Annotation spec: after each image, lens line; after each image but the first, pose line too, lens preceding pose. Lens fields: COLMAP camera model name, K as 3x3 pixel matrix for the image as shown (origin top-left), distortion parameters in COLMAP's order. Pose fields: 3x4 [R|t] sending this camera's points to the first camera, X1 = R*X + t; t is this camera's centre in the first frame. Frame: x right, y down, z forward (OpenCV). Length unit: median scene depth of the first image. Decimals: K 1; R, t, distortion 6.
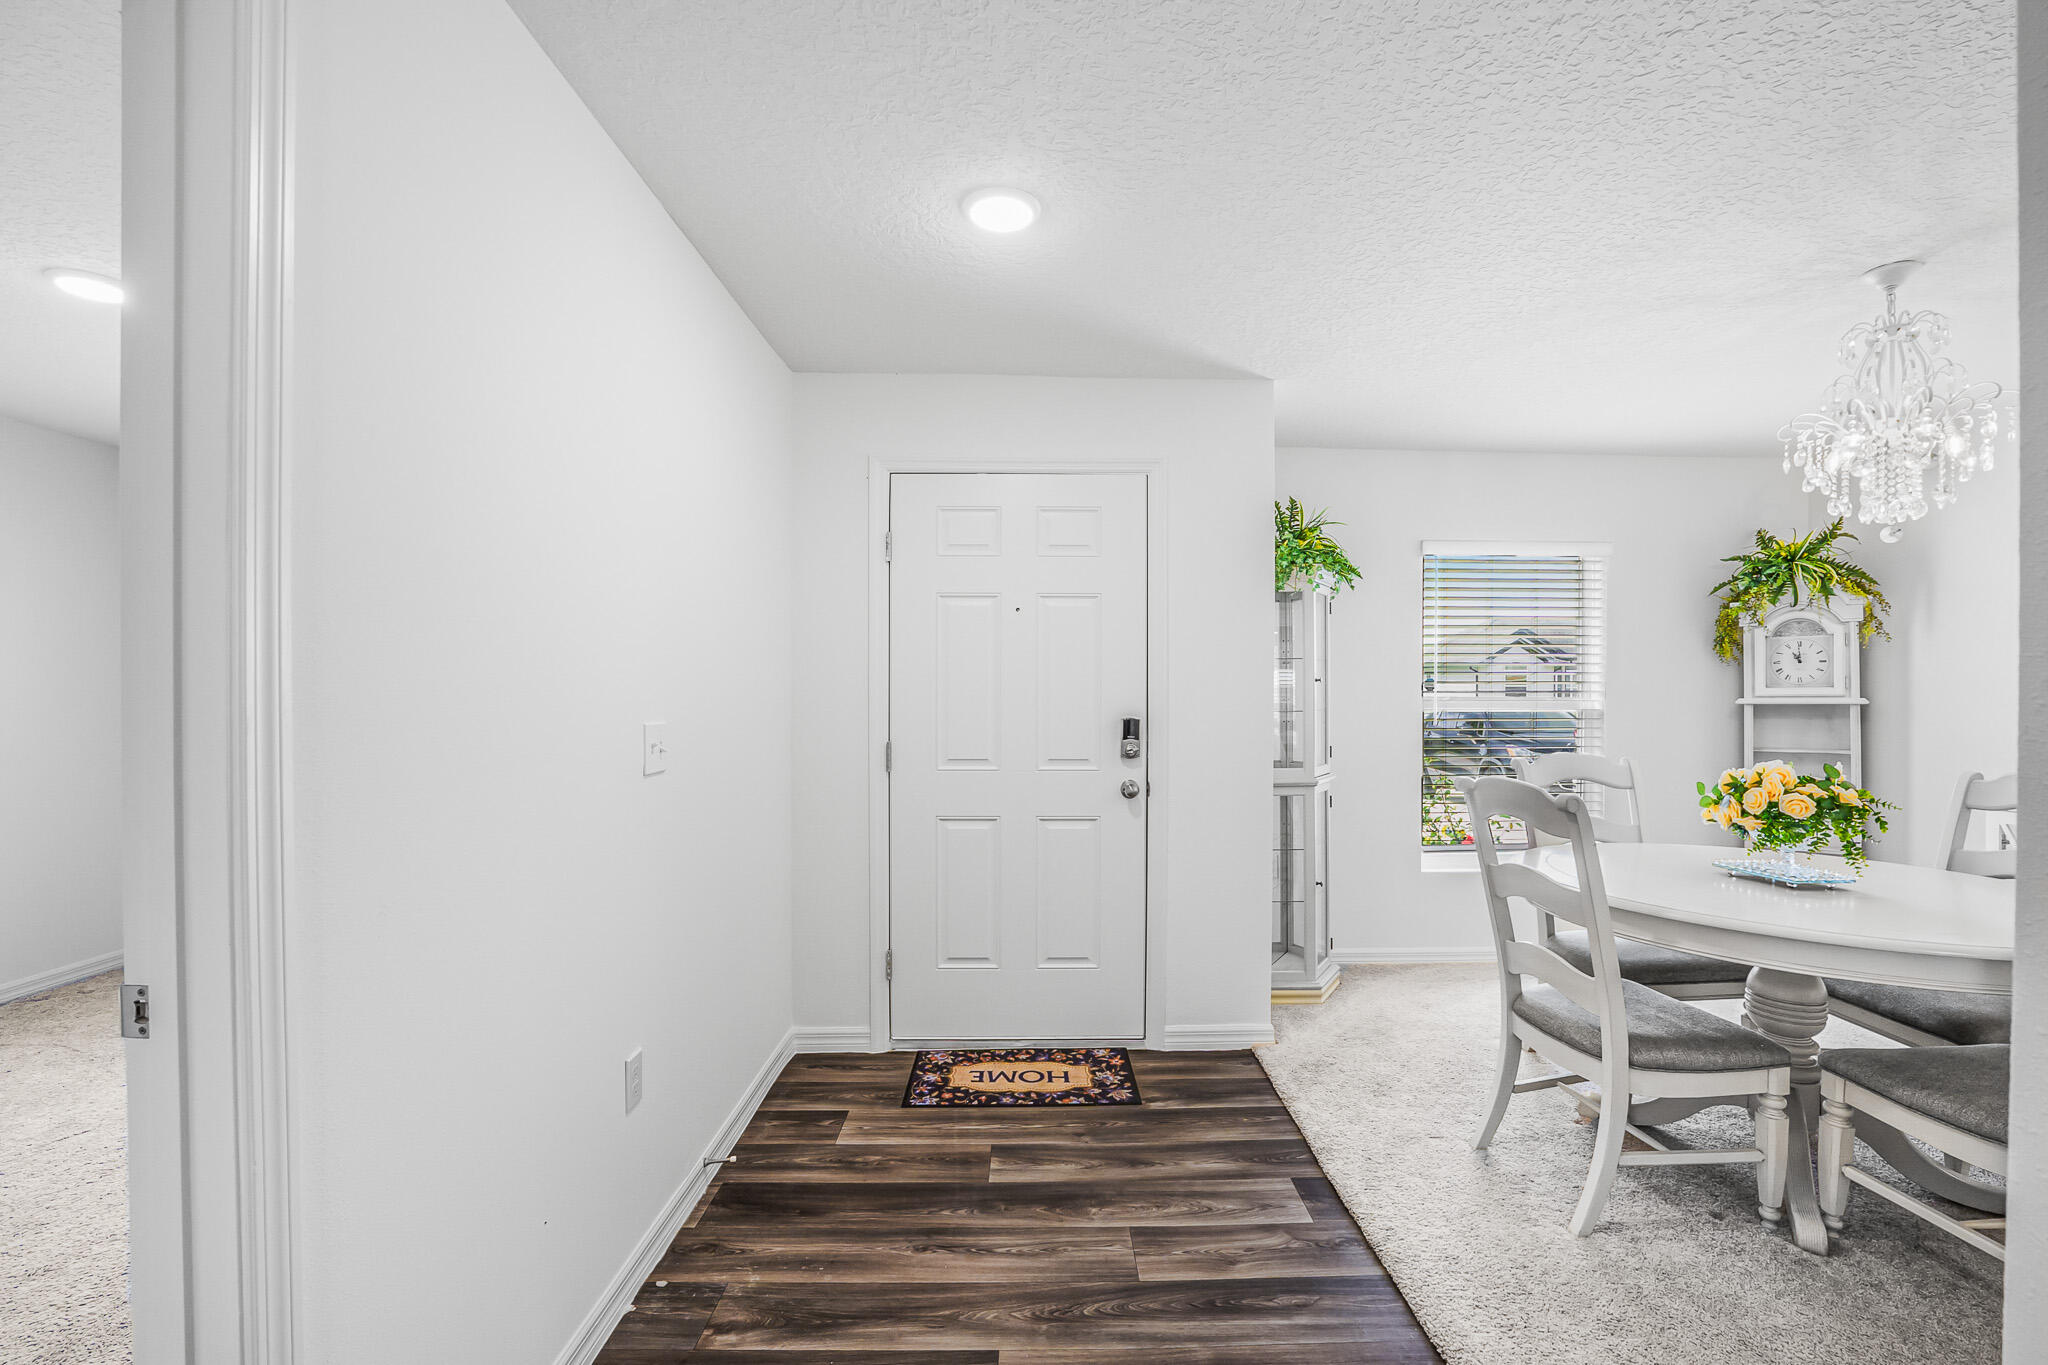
lens RADIAL K [[913.4, 0, 1041.6], [0, 913.4, 683.0], [0, 0, 1]] dist [-0.023551, 0.000126]
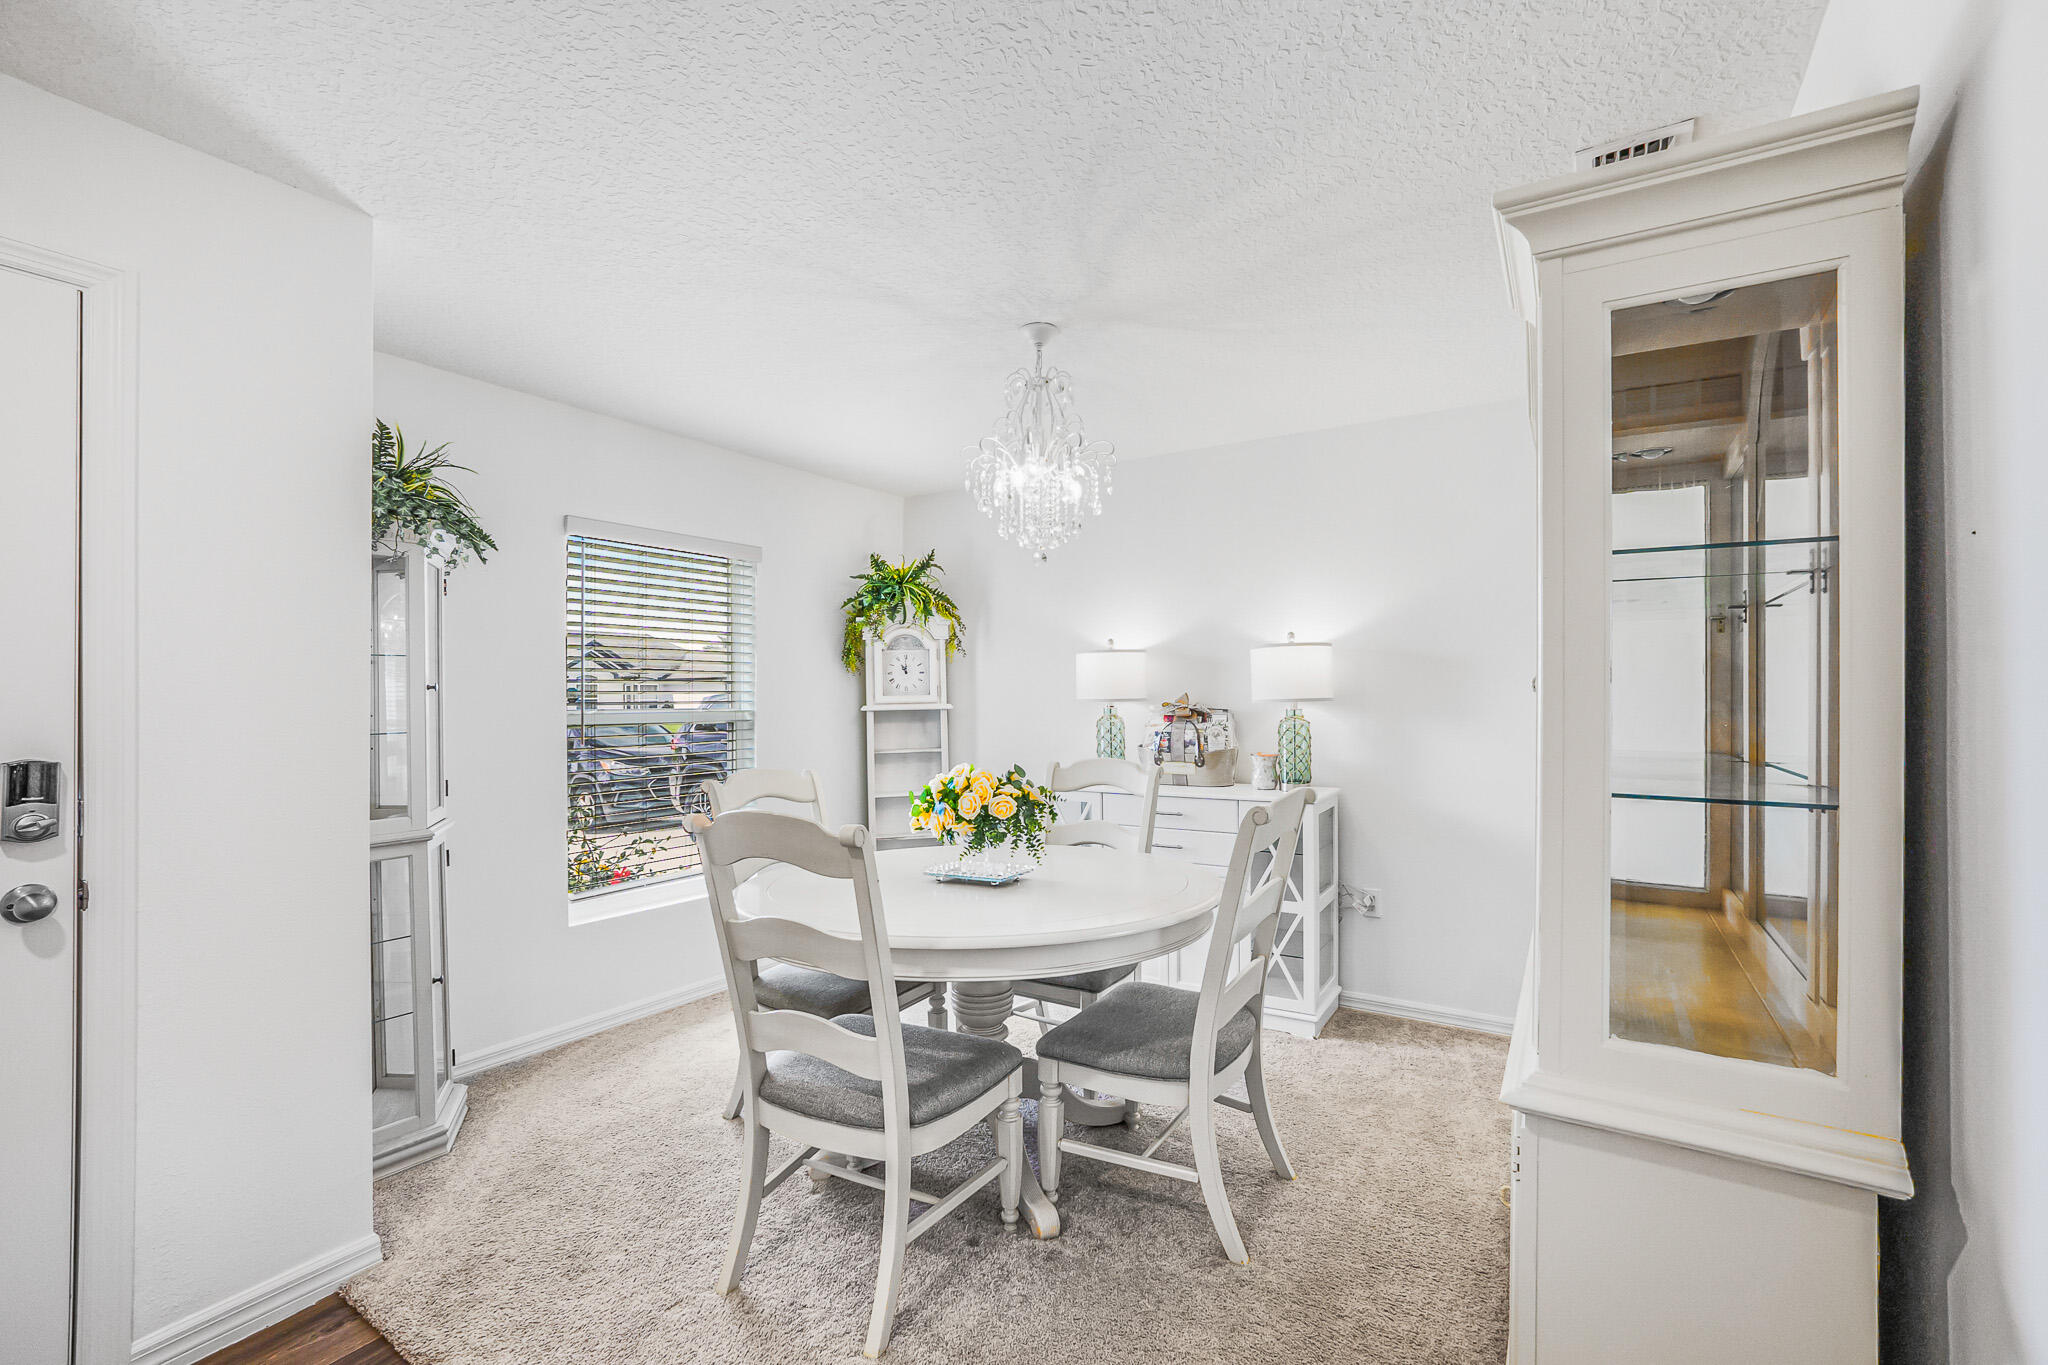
lens RADIAL K [[872.9, 0, 1027.9], [0, 872.9, 689.8], [0, 0, 1]] dist [-0.041368, 0.018843]
pose [[0.555917, 0.001242, 0.831237, 0.012974], [0.004465, 0.999980, -0.004480, 0.004222], [-0.831226, 0.006202, 0.555901, 0.300204]]
